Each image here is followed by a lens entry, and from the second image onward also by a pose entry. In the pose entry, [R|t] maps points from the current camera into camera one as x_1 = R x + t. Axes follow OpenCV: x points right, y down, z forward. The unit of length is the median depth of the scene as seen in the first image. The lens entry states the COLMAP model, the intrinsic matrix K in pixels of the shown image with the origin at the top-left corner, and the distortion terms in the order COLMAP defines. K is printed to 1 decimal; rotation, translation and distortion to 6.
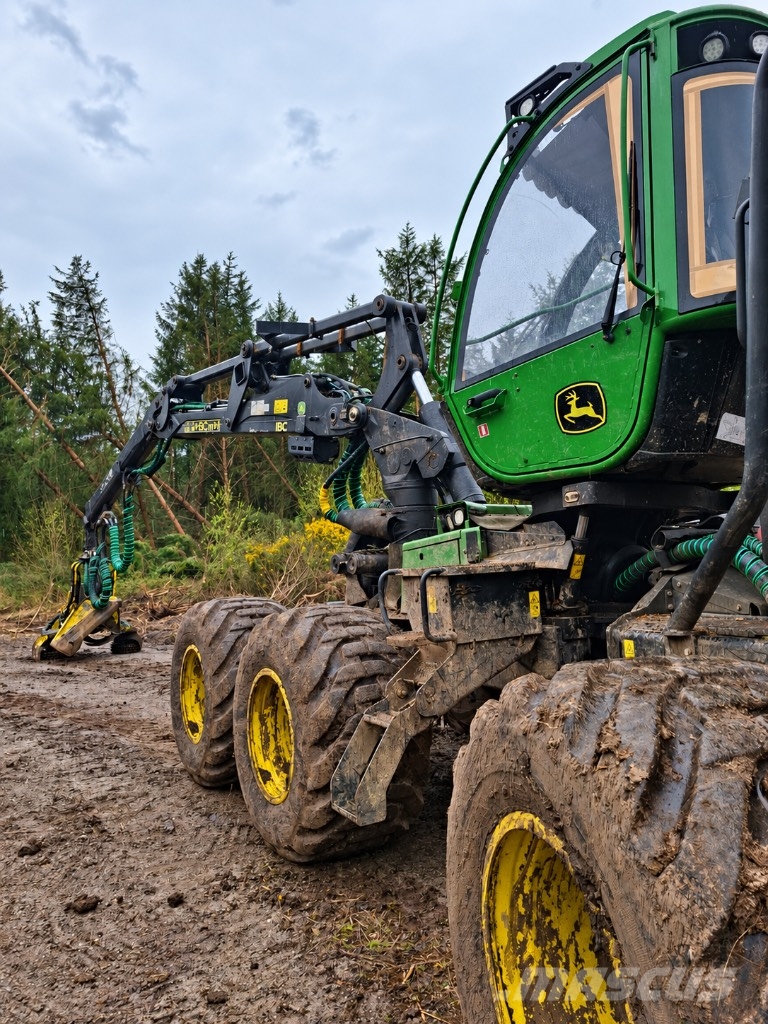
lens RADIAL K [[721.2, 0, 380.9], [0, 721.2, 518.2], [0, 0, 1]] dist [0.034074, -0.023047]
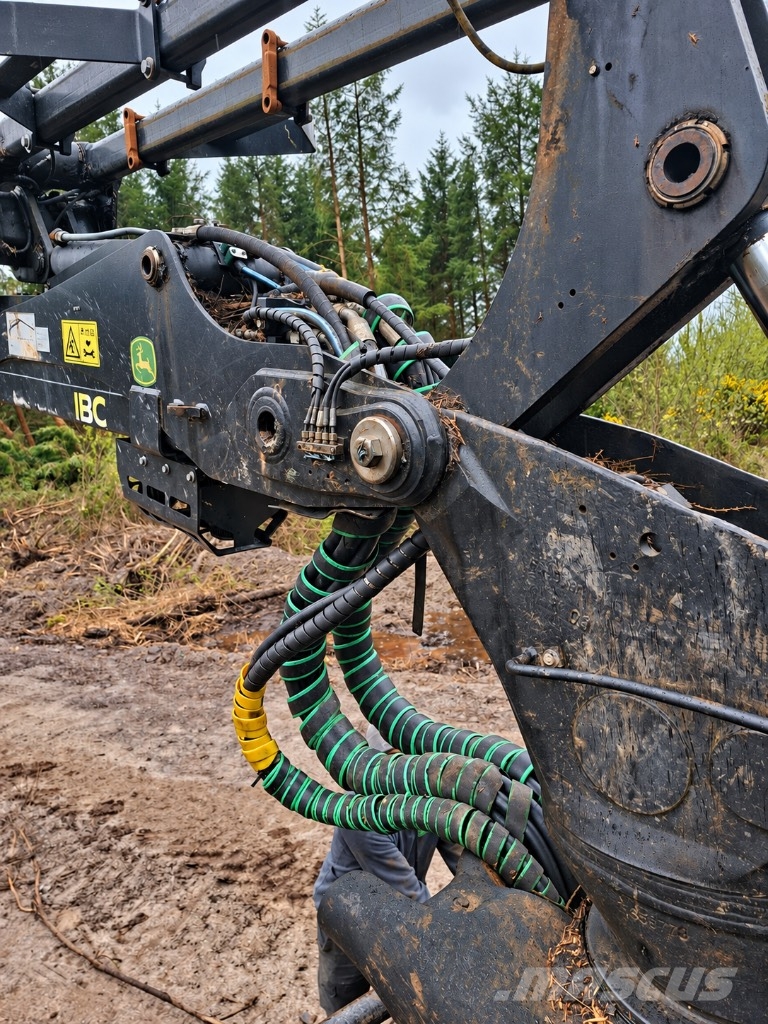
lens RADIAL K [[721.2, 0, 386.9], [0, 721.2, 511.8], [0, 0, 1]] dist [0.034074, -0.023047]
pose [[0.992010, -0.056668, 0.112717, -0.011805], [0.033605, 0.979855, 0.196865, -0.033586], [-0.121603, -0.191504, 0.973930, 0.160974]]
